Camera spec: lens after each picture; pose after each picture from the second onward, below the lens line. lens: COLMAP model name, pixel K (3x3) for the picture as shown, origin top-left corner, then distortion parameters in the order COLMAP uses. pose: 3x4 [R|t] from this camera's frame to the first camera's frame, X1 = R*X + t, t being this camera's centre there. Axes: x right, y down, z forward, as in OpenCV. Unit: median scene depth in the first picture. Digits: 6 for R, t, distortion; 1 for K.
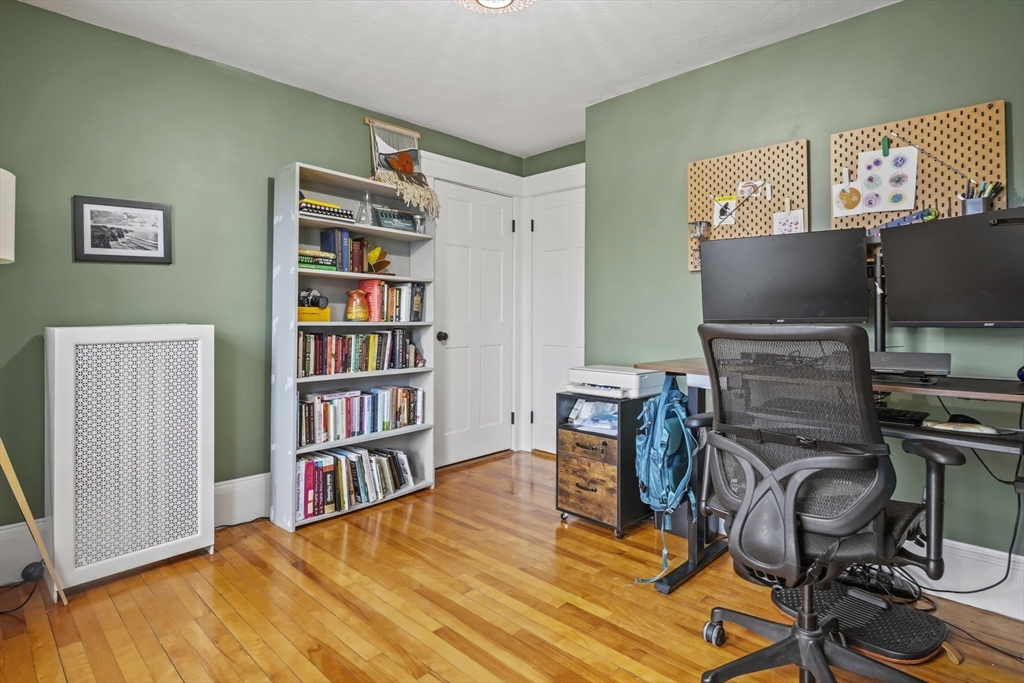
lens RADIAL K [[516.3, 0, 505.6], [0, 516.3, 316.9], [0, 0, 1]] dist [-0.012646, 0.000177]
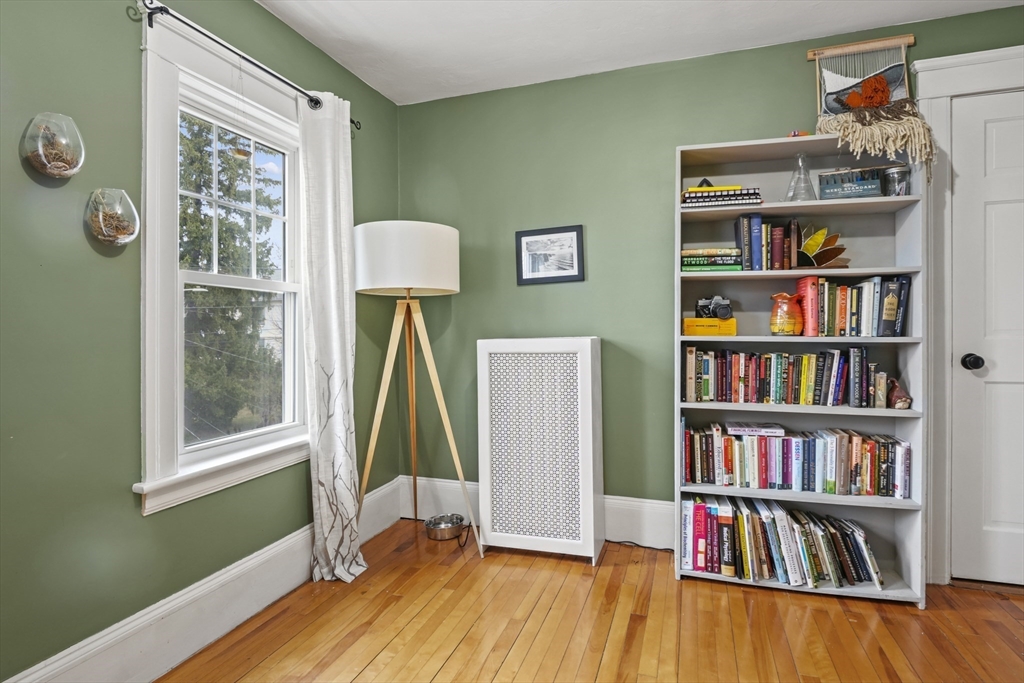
lens RADIAL K [[516.3, 0, 516.3], [0, 516.3, 338.2], [0, 0, 1]] dist [-0.012646, 0.000177]
pose [[0.441456, 0.015159, -0.897155, 0.208248], [0.005140, 0.999798, 0.019423, -0.004018], [0.897268, -0.013186, 0.441289, 0.337062]]
